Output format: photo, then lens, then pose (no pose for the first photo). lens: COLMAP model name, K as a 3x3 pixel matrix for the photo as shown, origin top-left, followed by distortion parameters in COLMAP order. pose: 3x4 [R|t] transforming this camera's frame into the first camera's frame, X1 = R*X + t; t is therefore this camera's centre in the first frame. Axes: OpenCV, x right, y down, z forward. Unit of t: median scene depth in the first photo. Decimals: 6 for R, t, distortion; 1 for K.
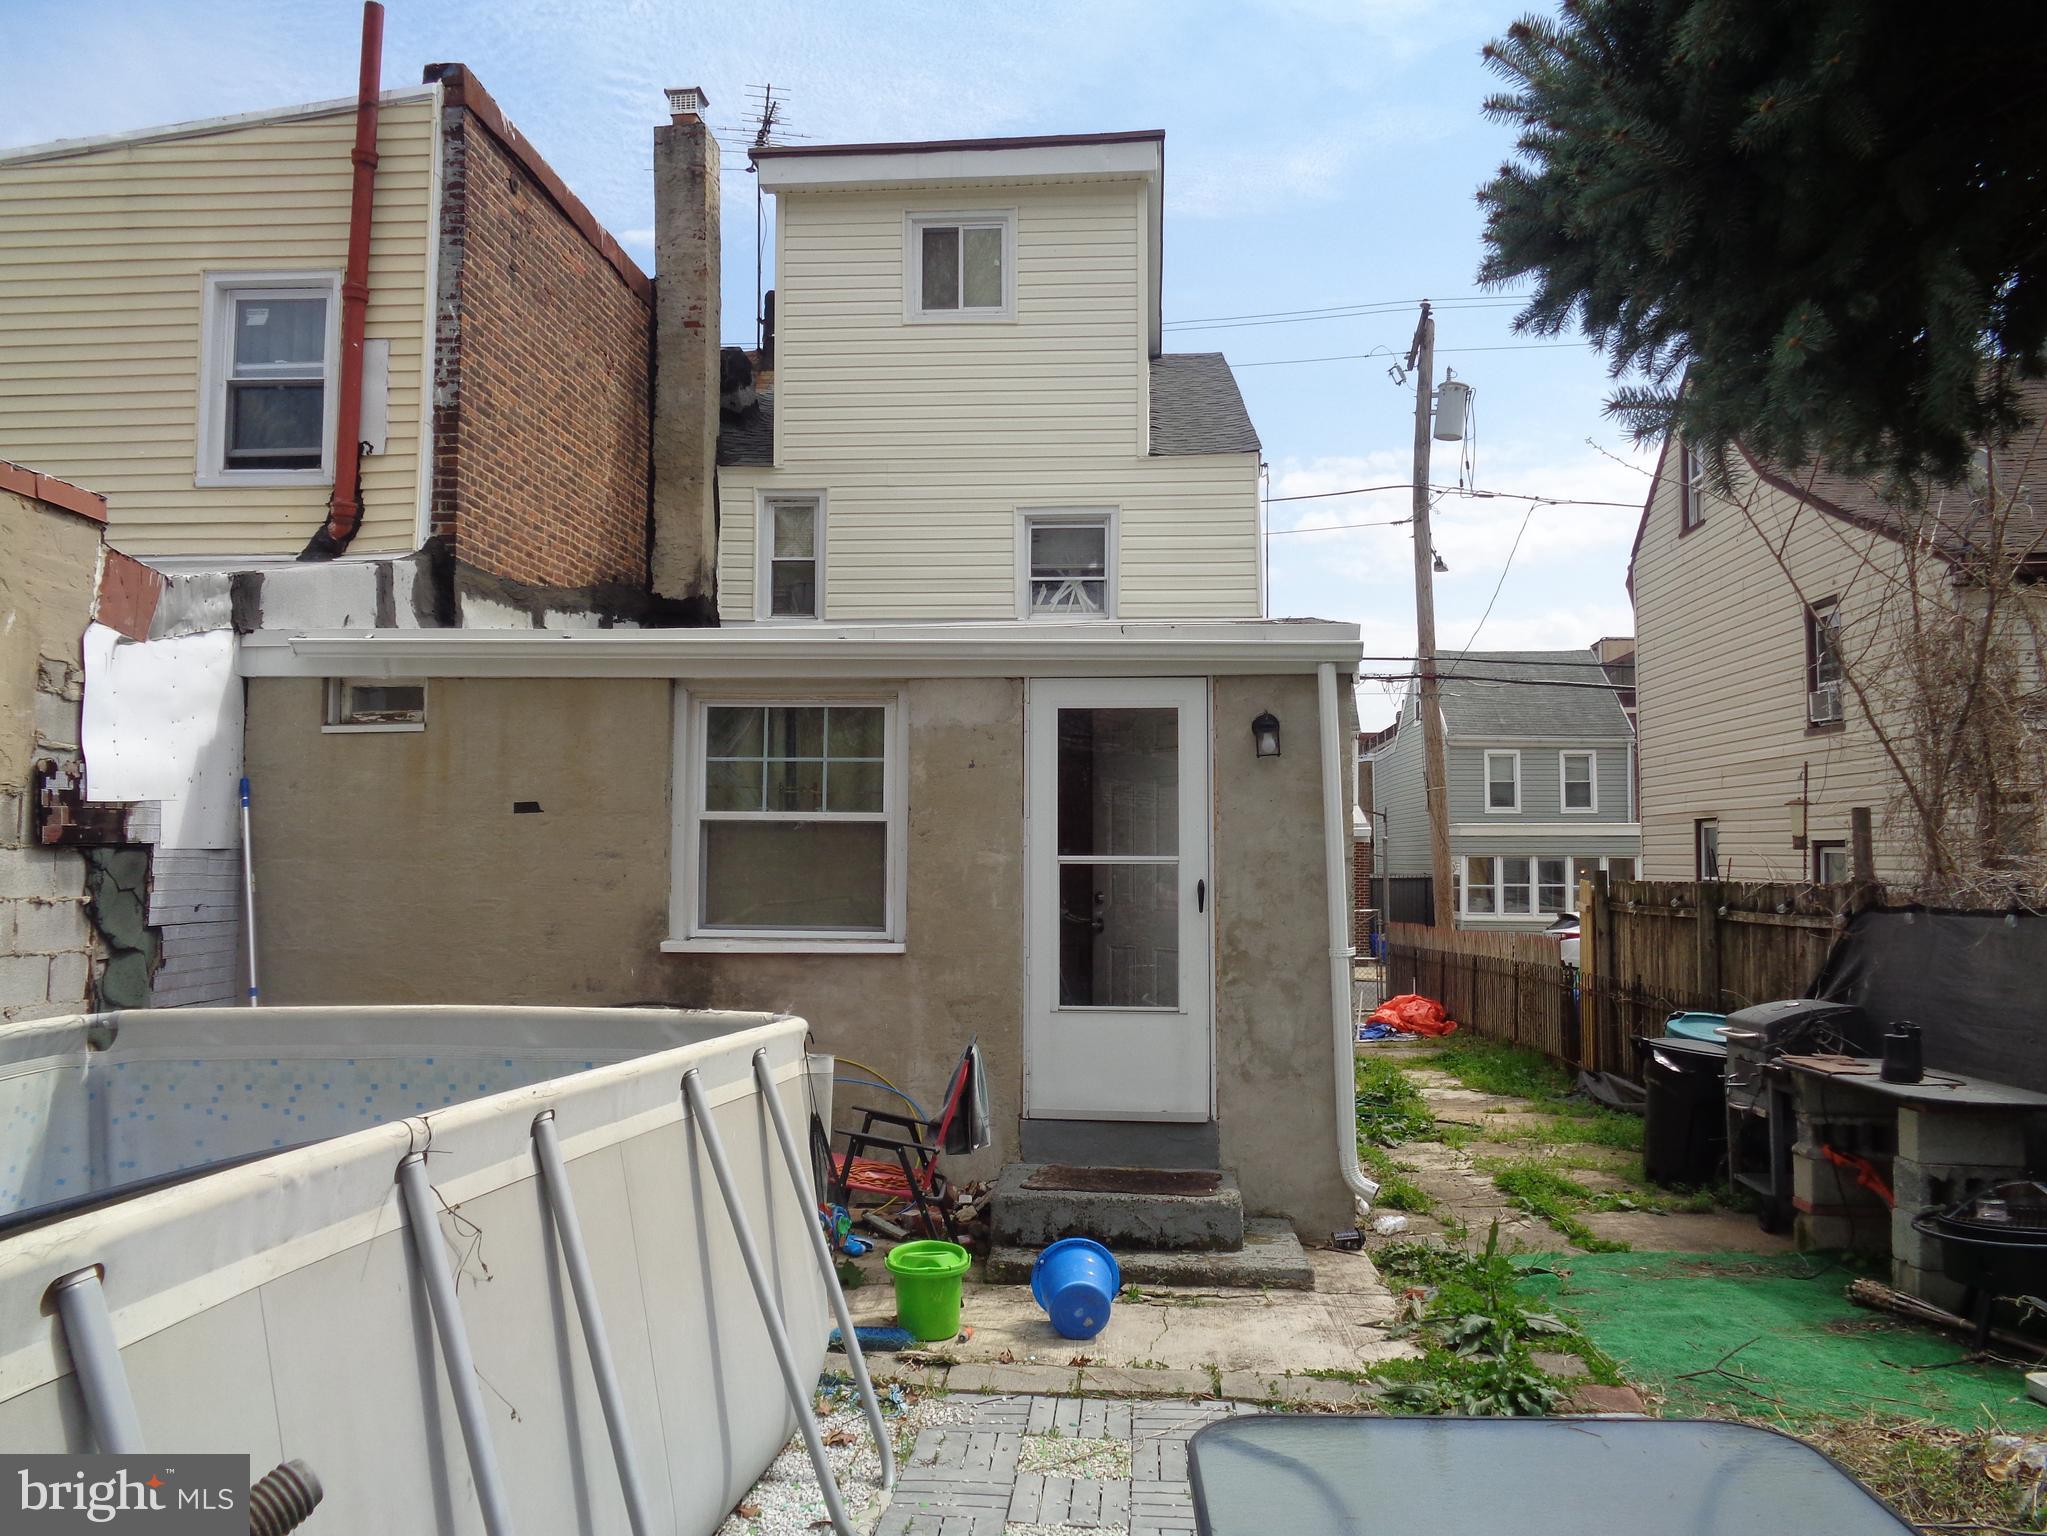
lens RADIAL K [[1525.3, 0, 1023.5], [0, 1525.3, 768.0], [0, 0, 1]] dist [-0.005667, 0.008823]
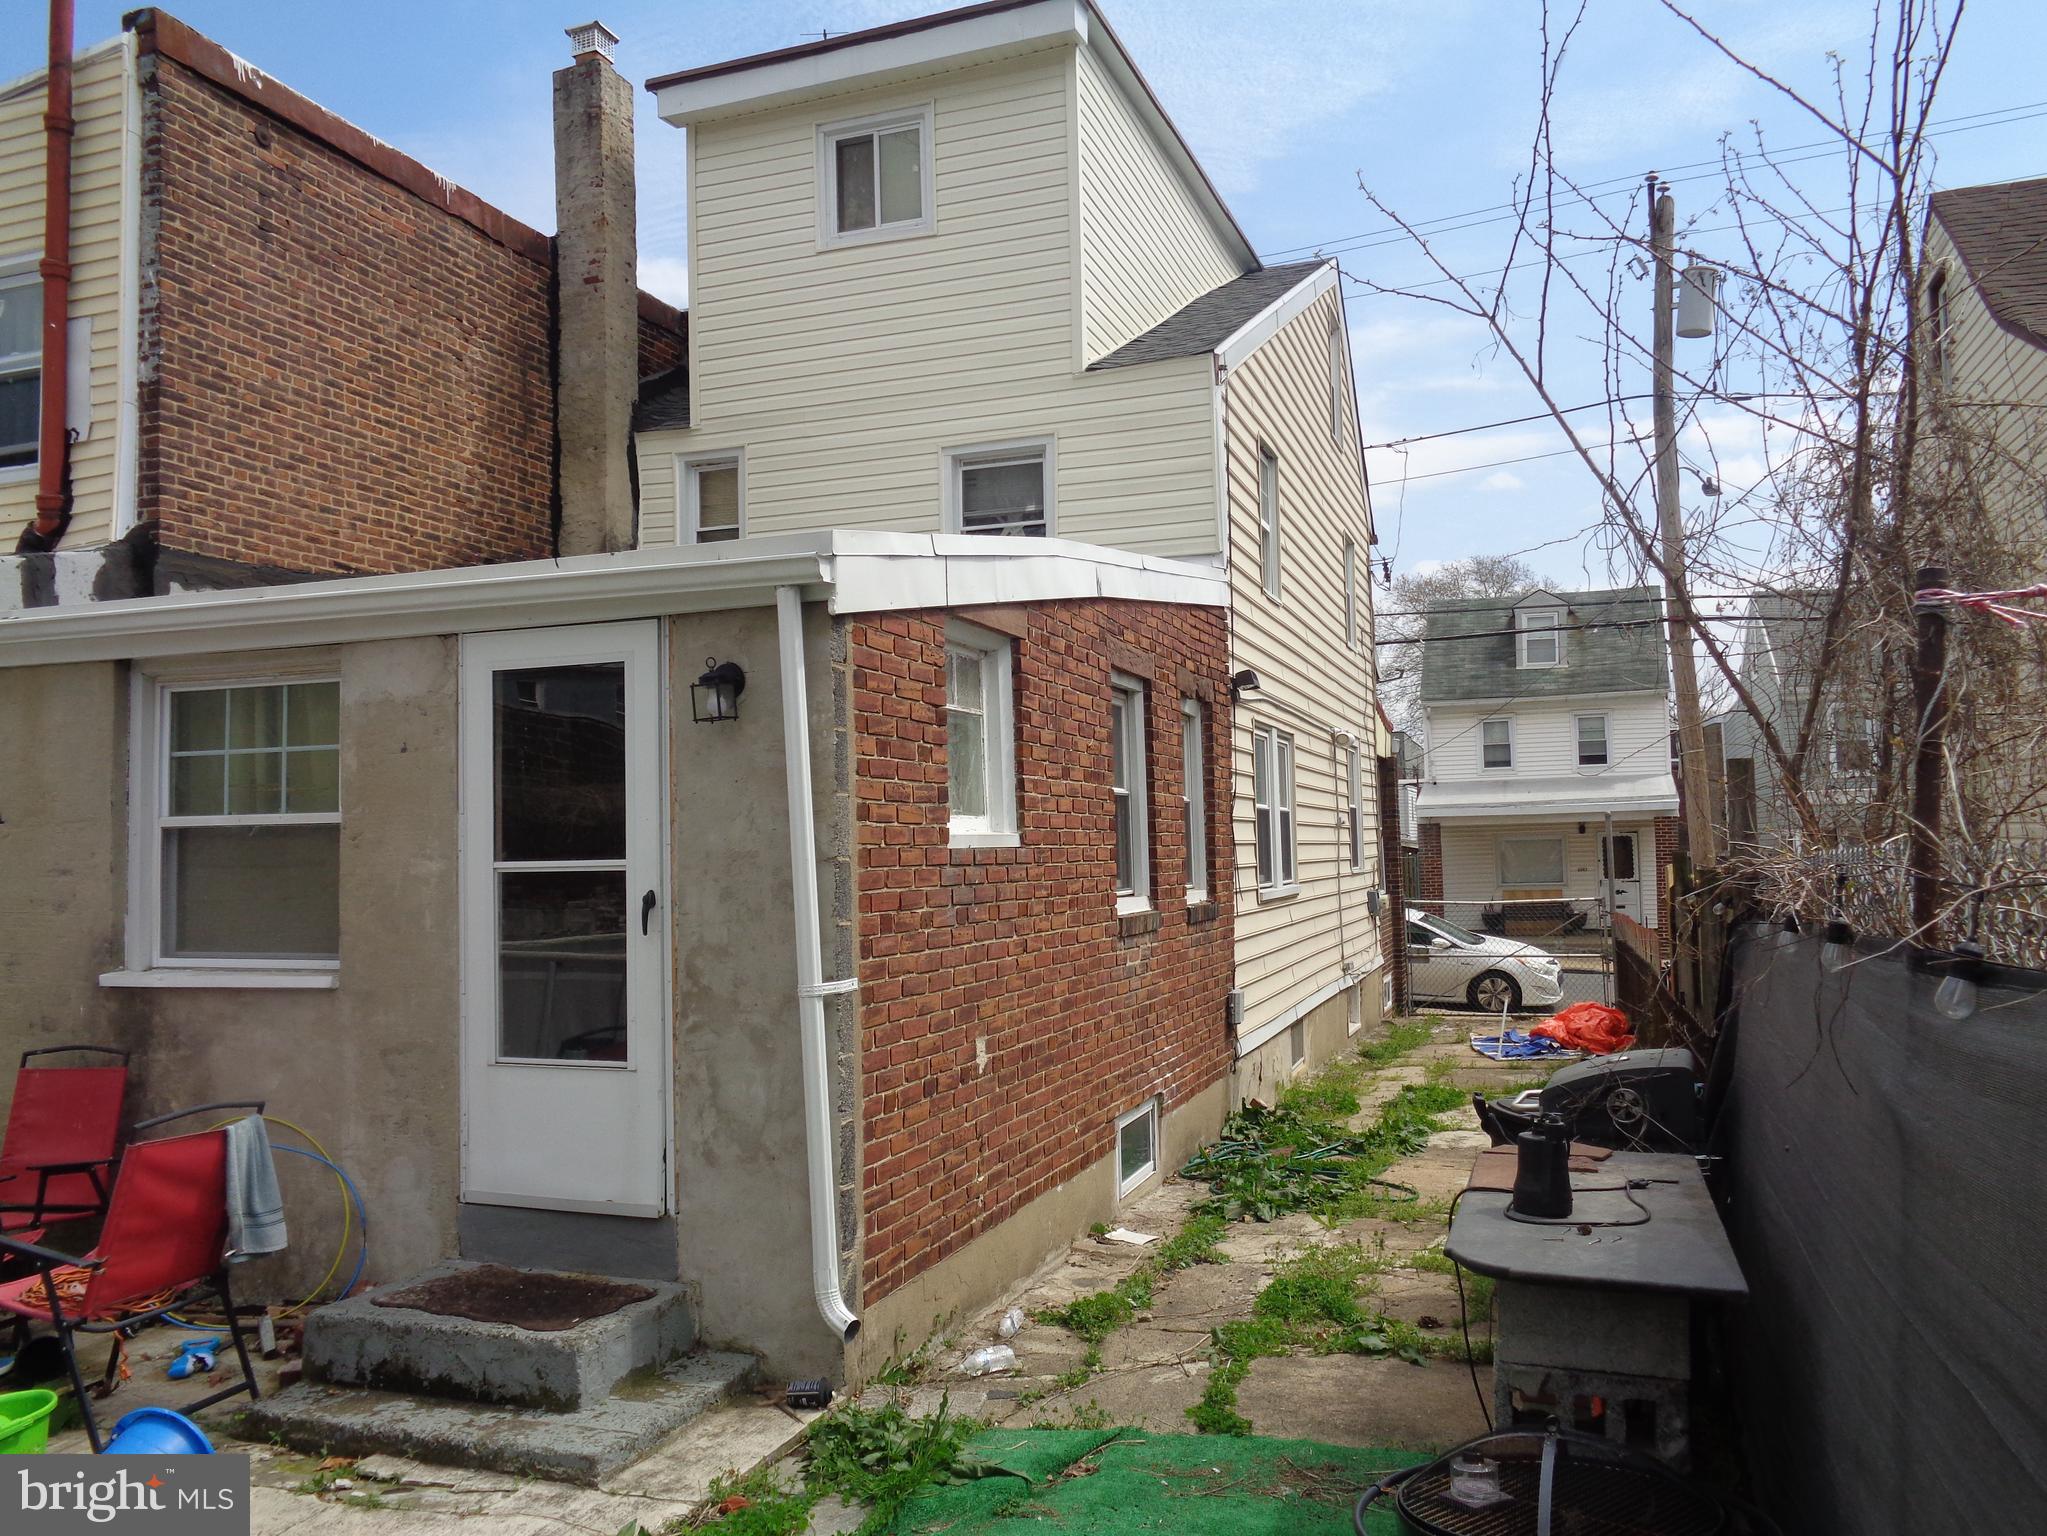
lens RADIAL K [[1525.3, 0, 1023.5], [0, 1525.3, 768.0], [0, 0, 1]] dist [-0.005667, 0.008823]
pose [[0.964525, -0.037239, -0.261351, 0.361691], [0.039402, 0.999219, 0.003038, 0.013680], [0.261033, -0.013228, 0.965239, 0.245411]]
